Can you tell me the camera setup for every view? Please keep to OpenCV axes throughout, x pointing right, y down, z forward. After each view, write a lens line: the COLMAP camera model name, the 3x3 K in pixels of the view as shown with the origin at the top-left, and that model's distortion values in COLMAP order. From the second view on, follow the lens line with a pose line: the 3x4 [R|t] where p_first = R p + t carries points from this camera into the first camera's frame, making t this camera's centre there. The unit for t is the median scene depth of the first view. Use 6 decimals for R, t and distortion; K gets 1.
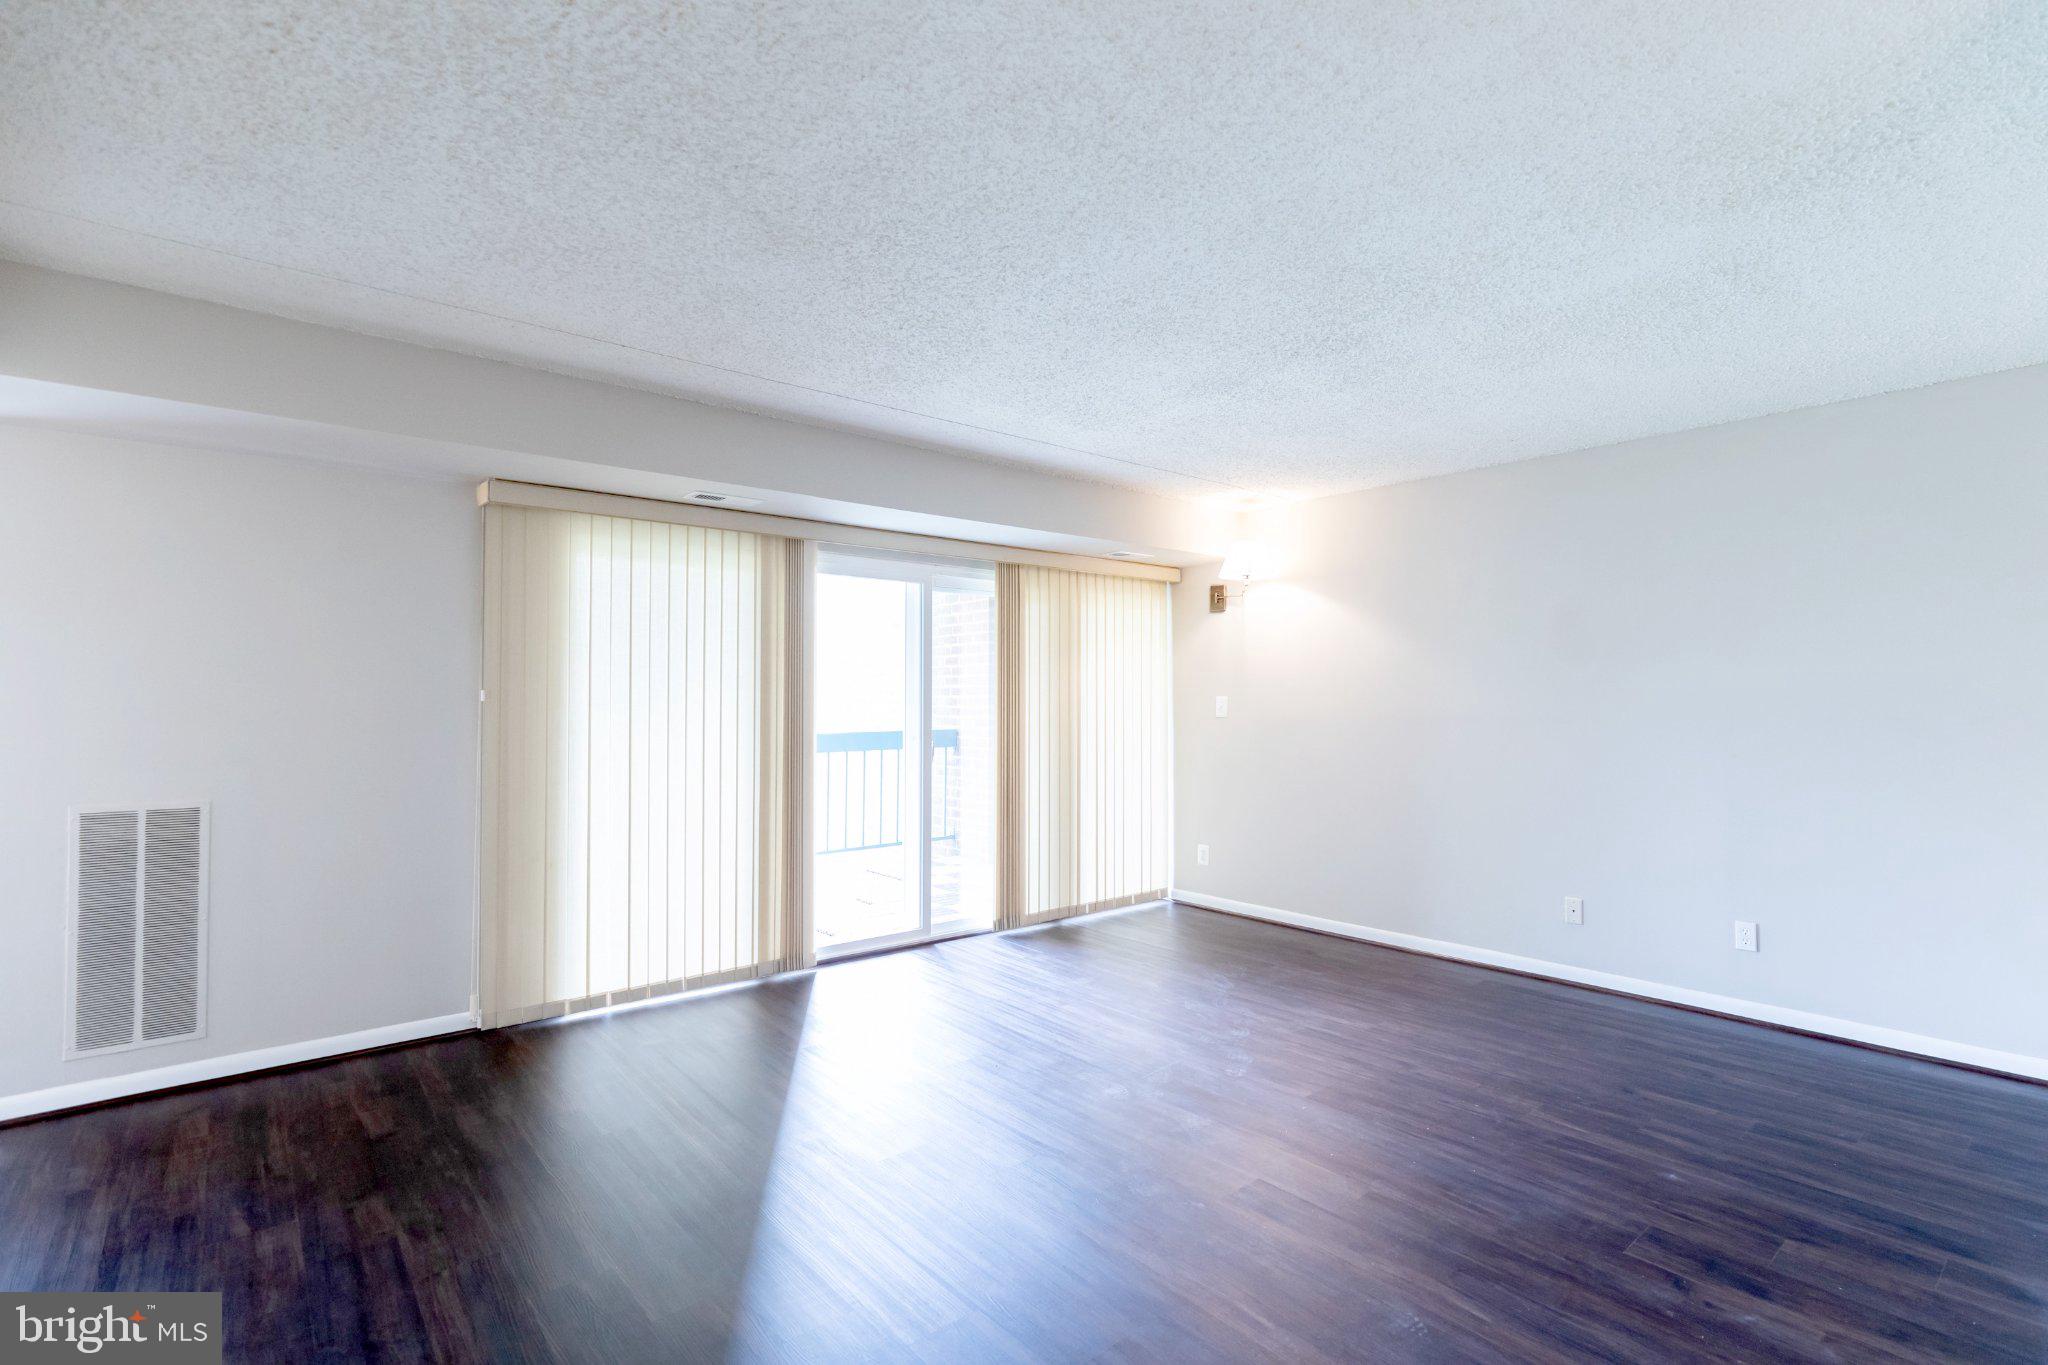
lens RADIAL K [[957.0, 0, 1022.2], [0, 957.0, 687.2], [0, 0, 1]] dist [0.003356, -0.000305]
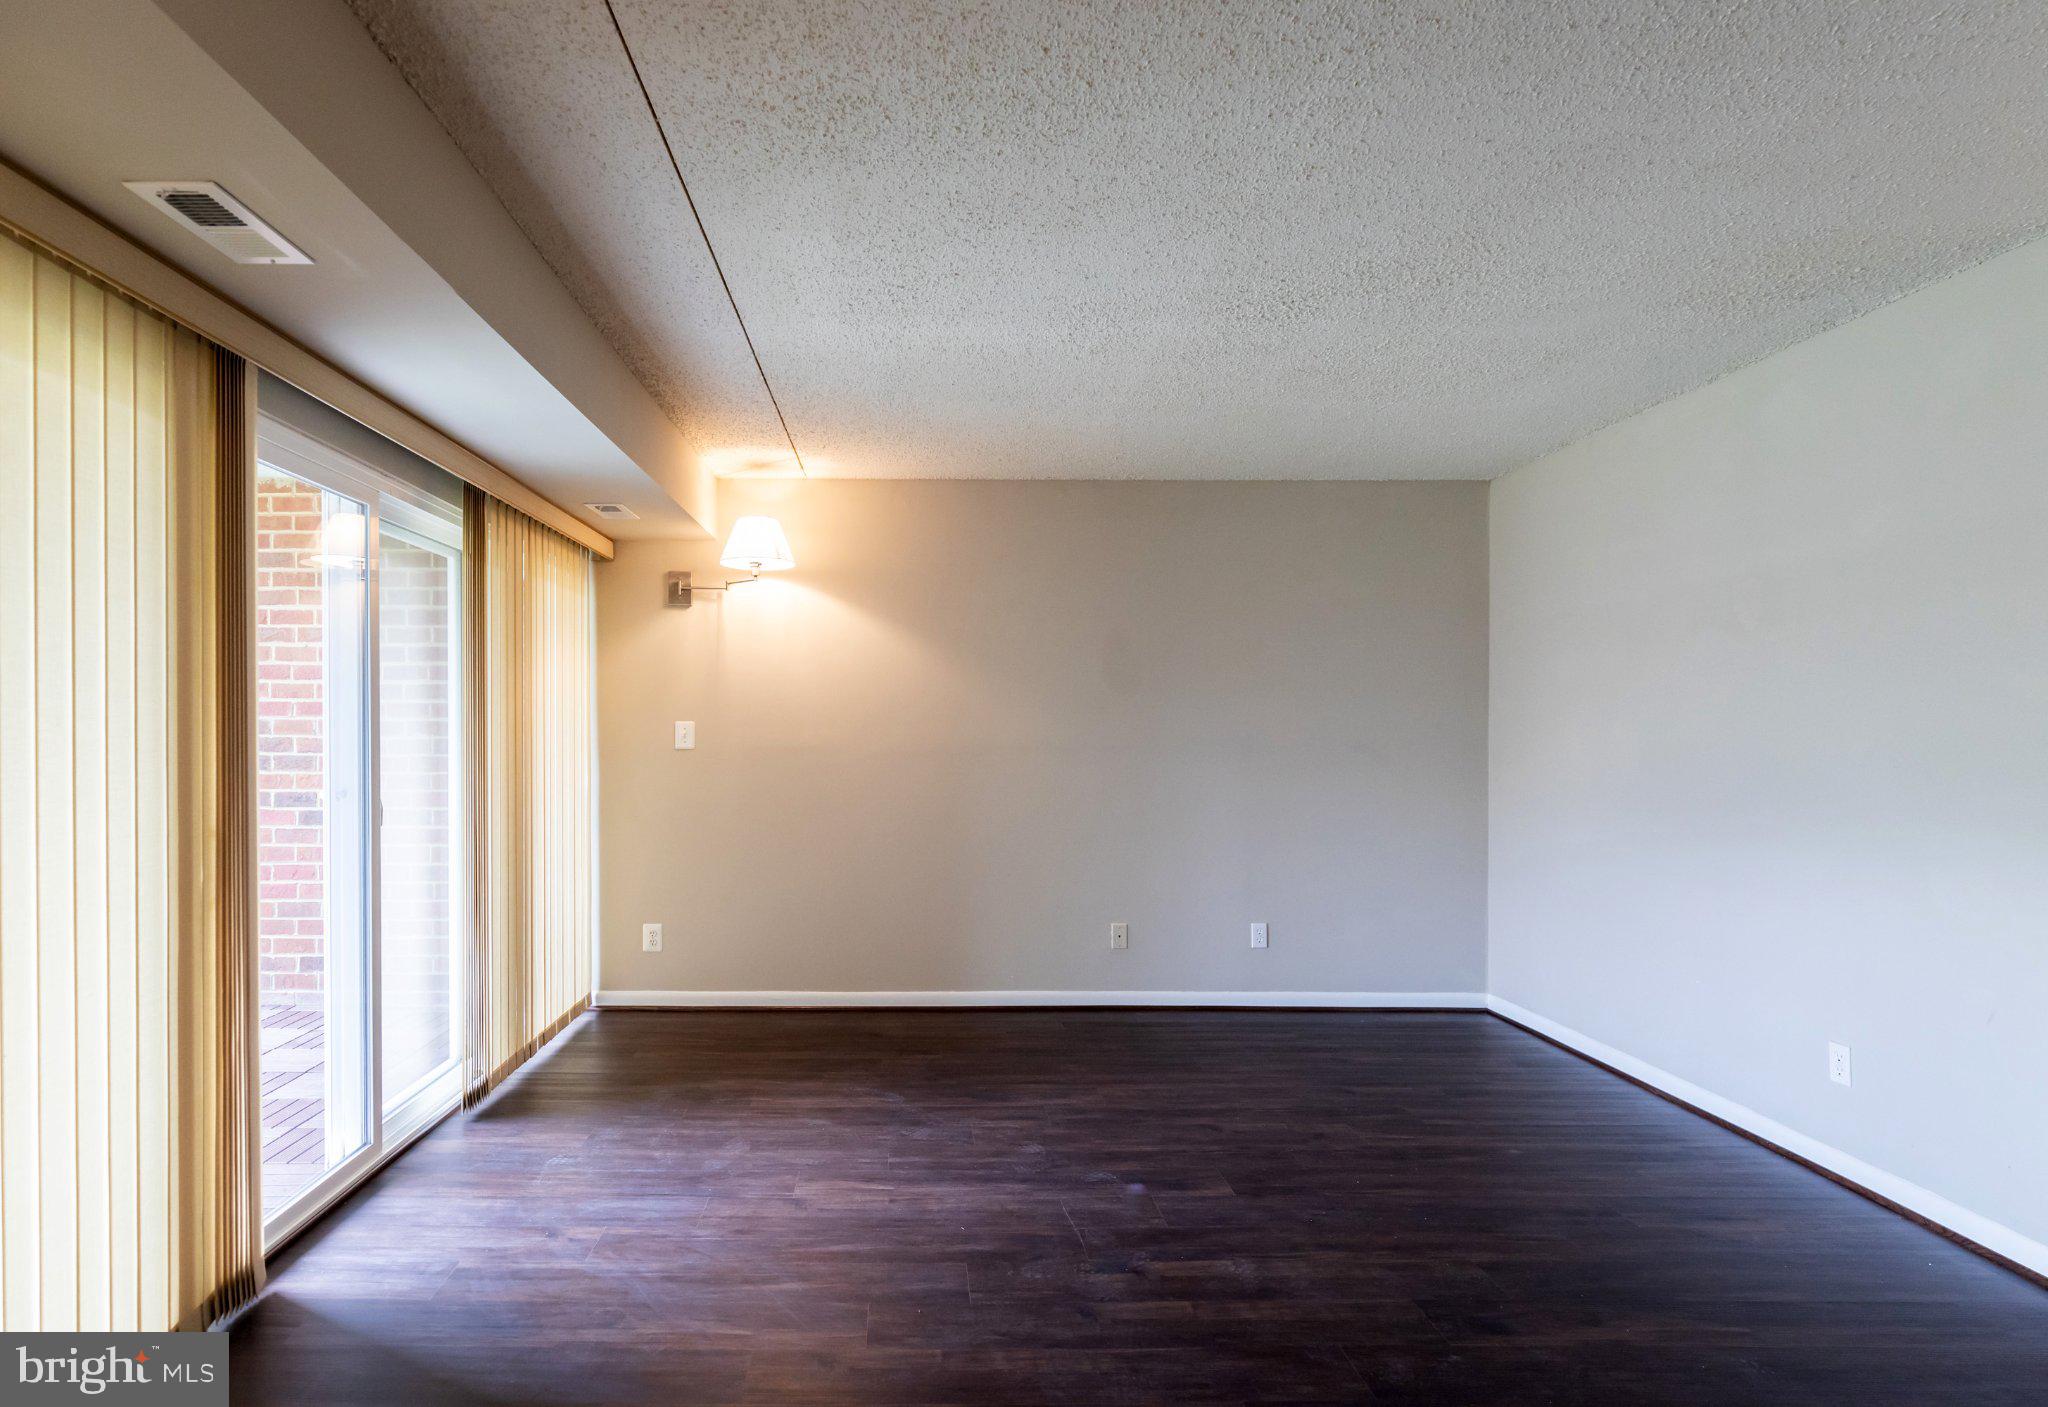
lens RADIAL K [[1093.8, 0, 925.6], [0, 1093.8, 734.5], [0, 0, 1]] dist [-0.001697, -0.000489]
pose [[0.640338, 0.000059, 0.768093, -0.416815], [-0.013535, 0.999846, 0.011207, 0.009938], [-0.767974, -0.017572, 0.640240, 0.401556]]
